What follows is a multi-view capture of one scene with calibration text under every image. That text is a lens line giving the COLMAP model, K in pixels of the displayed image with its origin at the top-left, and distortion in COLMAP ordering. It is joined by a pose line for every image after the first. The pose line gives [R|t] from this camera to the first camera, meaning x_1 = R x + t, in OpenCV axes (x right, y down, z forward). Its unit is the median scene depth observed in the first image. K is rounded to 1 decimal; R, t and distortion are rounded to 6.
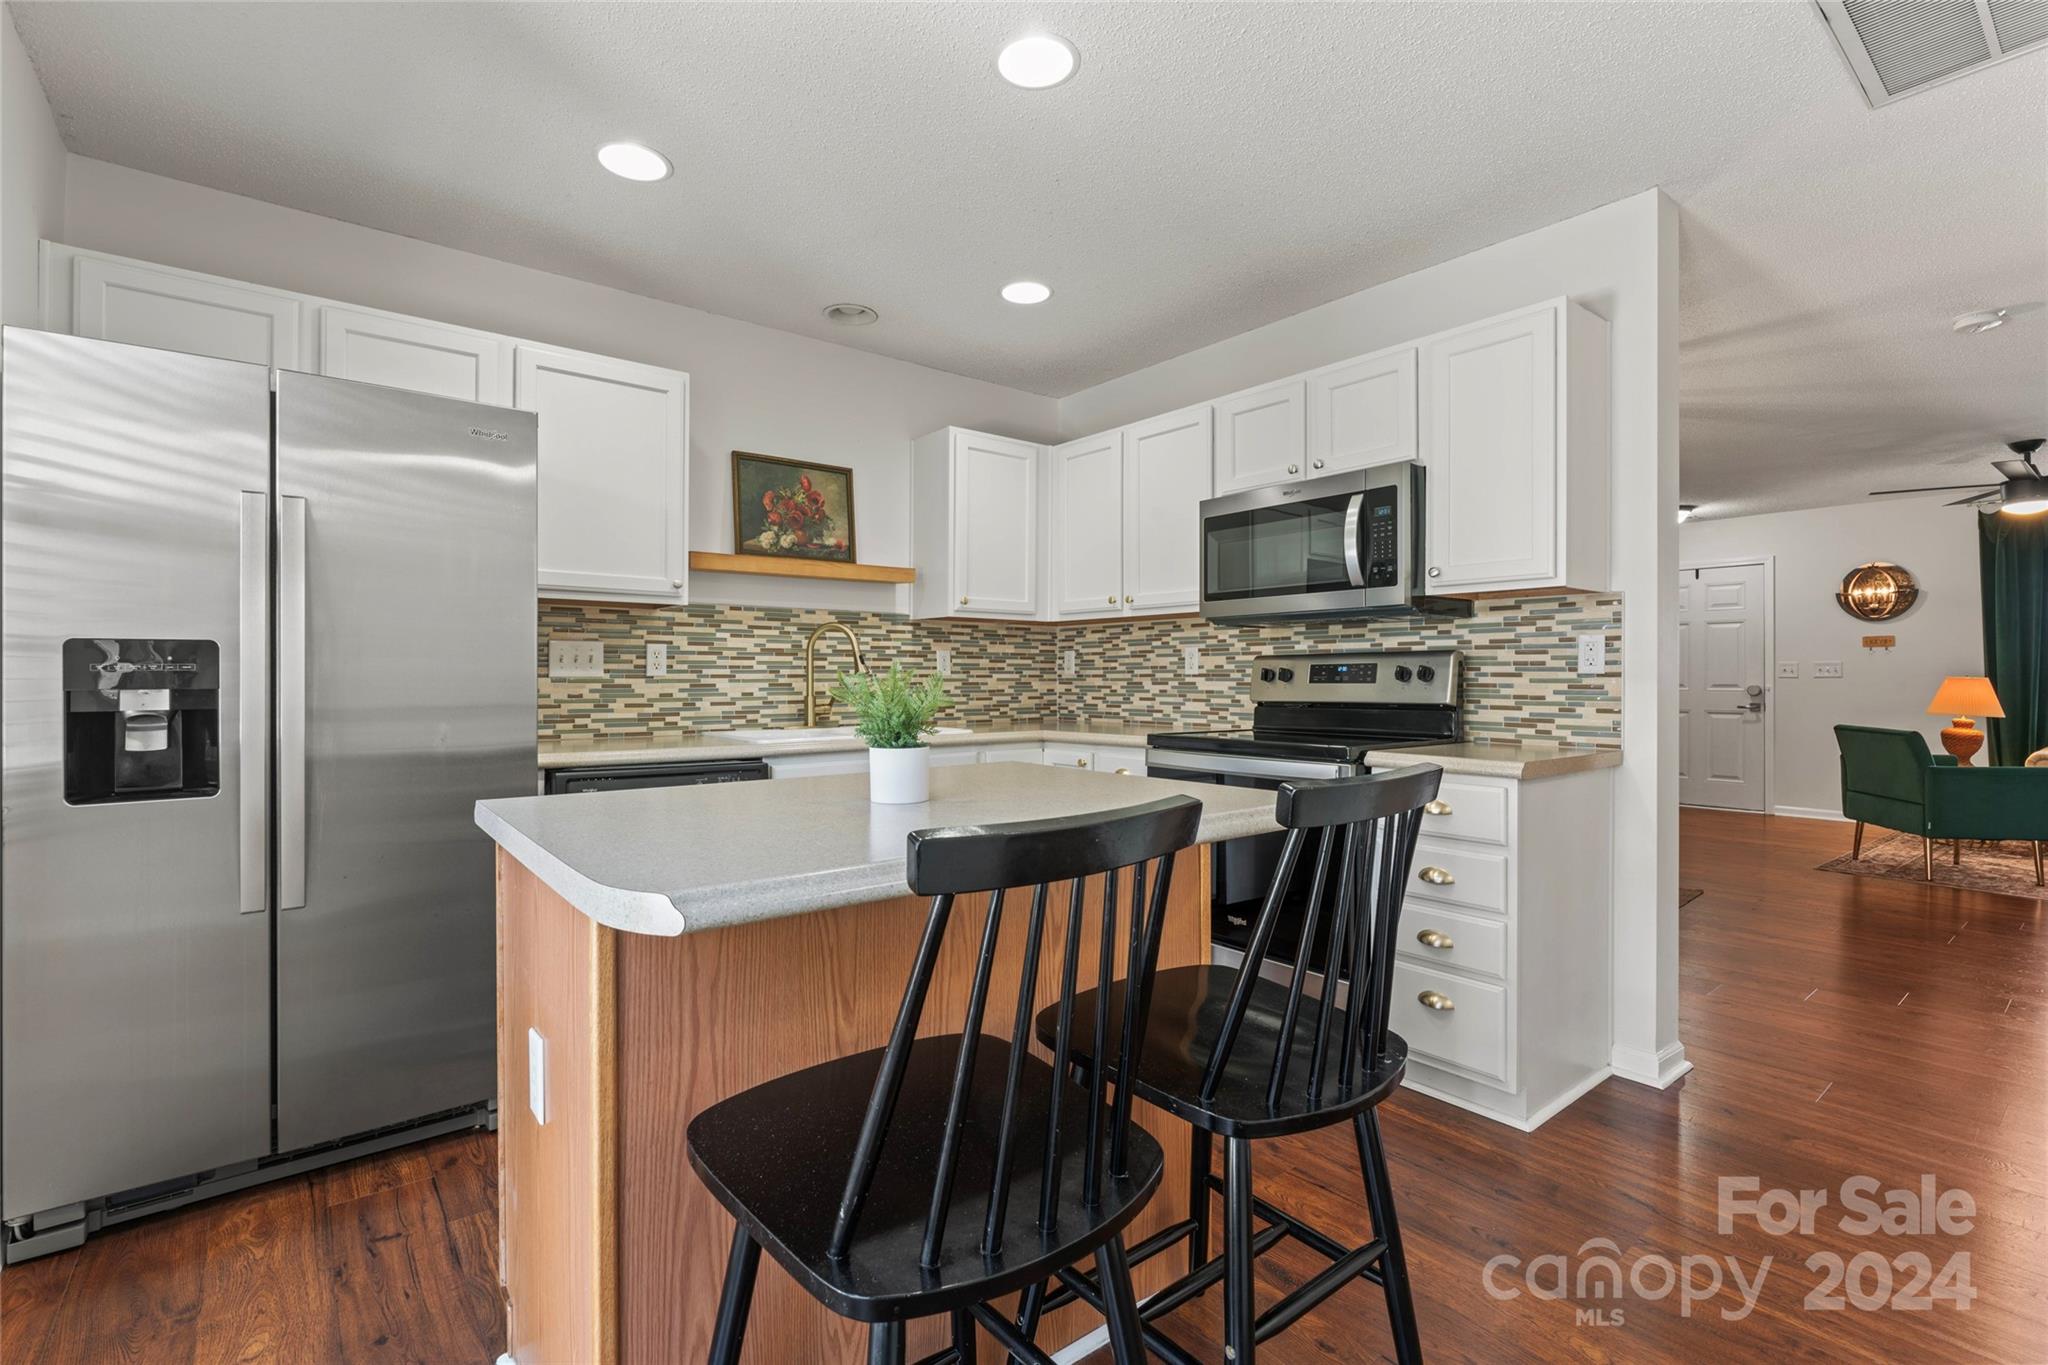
lens RADIAL K [[921.1, 0, 1030.9], [0, 921.1, 688.7], [0, 0, 1]] dist [-0.003971, 0.001407]
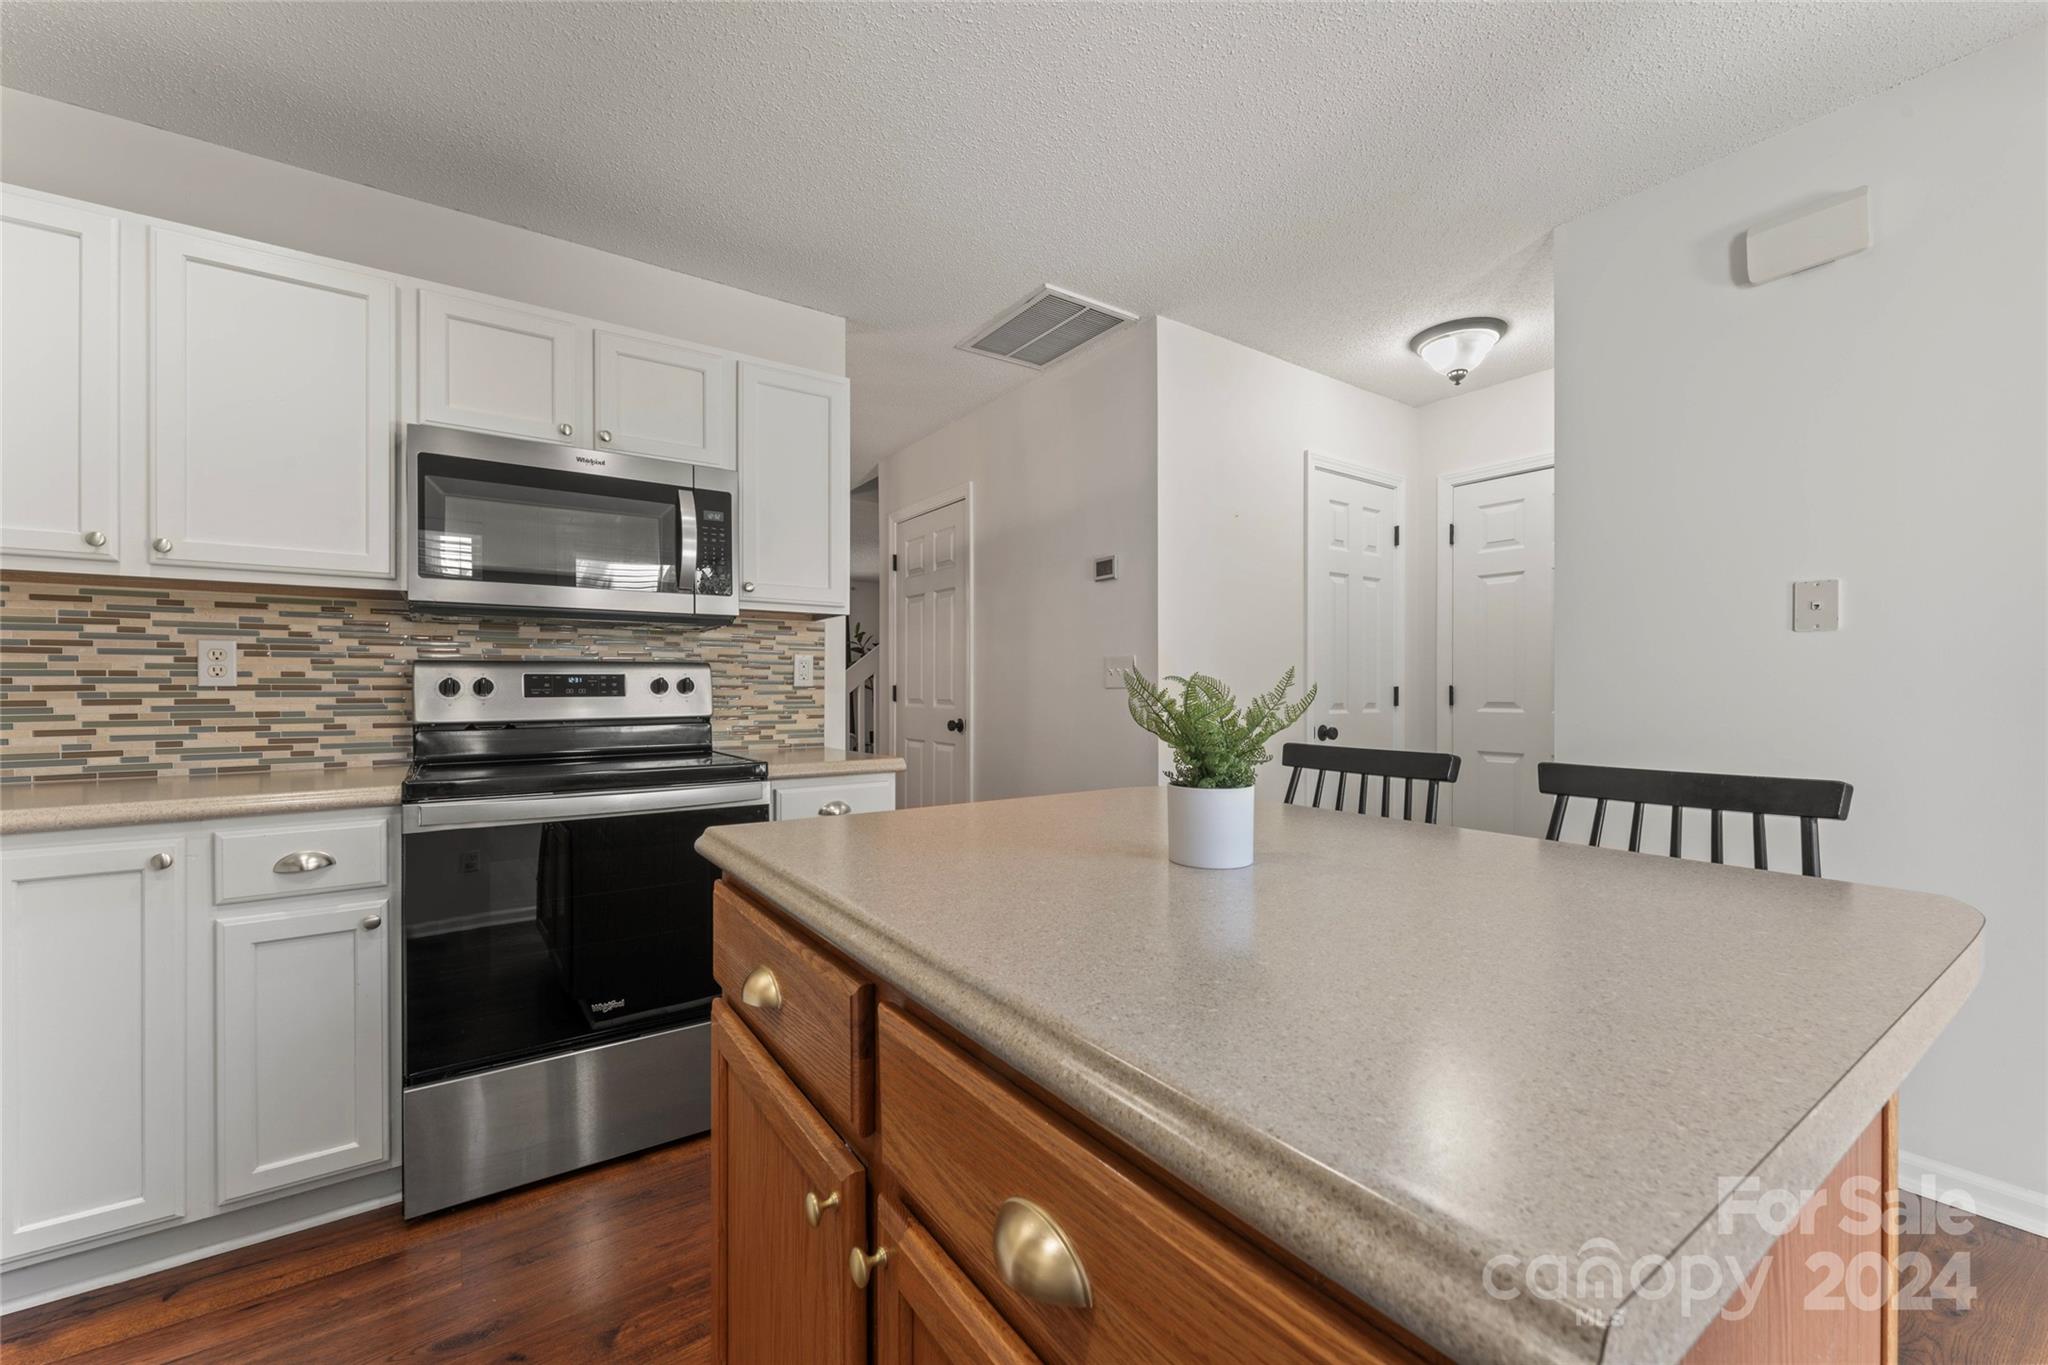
lens RADIAL K [[815.7, 0, 1038.6], [0, 815.7, 689.5], [0, 0, 1]] dist [0.005780, -0.000175]
pose [[0.075429, -0.000616, 0.997151, -0.363949], [0.015159, 0.999885, -0.000529, -0.005820], [-0.997036, 0.015156, 0.075430, 0.494847]]
